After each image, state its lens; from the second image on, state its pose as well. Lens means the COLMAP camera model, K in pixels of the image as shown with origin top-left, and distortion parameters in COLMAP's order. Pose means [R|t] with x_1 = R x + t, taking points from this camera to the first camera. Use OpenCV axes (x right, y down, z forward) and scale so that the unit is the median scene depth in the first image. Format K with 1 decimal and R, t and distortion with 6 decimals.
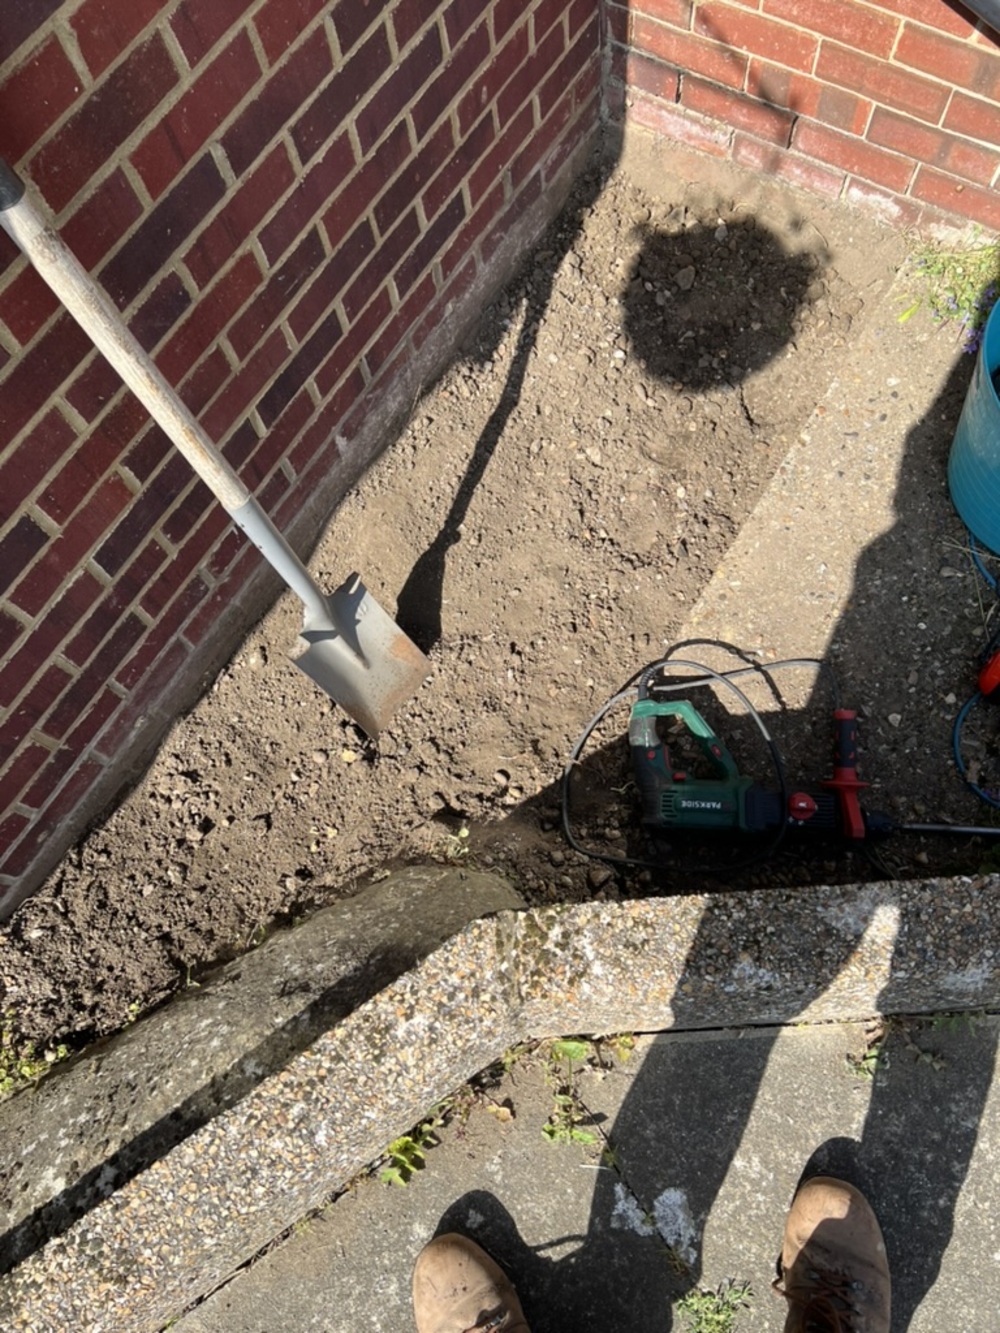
lens RADIAL K [[997.8, 0, 497.6], [0, 997.8, 674.2], [0, 0, 1]] dist [0.027179, -0.034320]
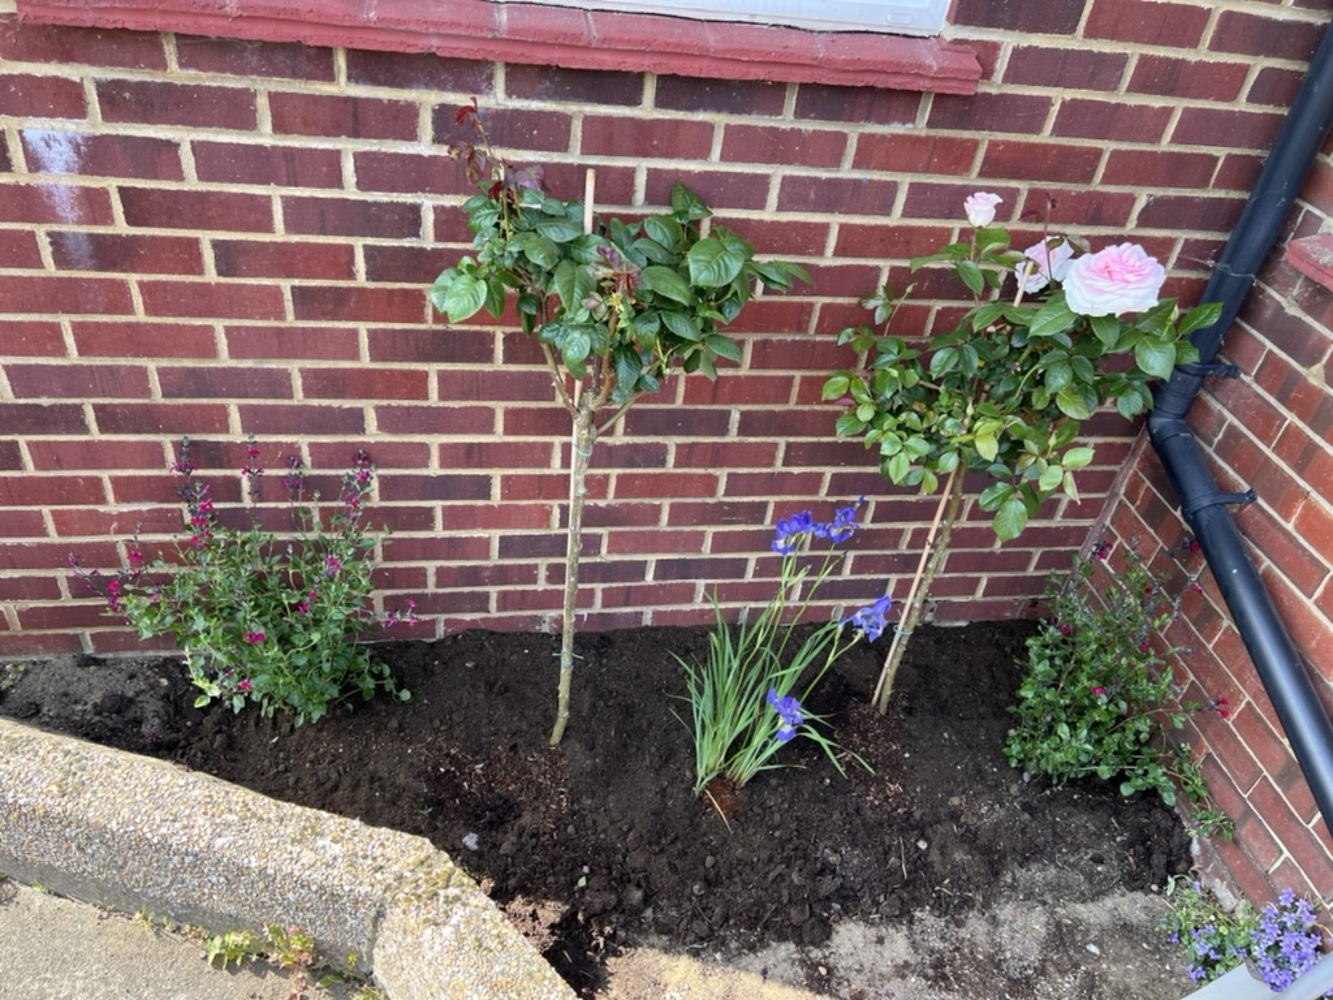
lens RADIAL K [[997.8, 0, 670.3], [0, 997.8, 497.8], [0, 0, 1]] dist [0.027179, -0.034320]
pose [[0.658049, 0.564001, -0.498873, 0.476059], [-0.748465, 0.562350, -0.351514, 0.184876], [0.082287, 0.604703, 0.792189, -0.193371]]
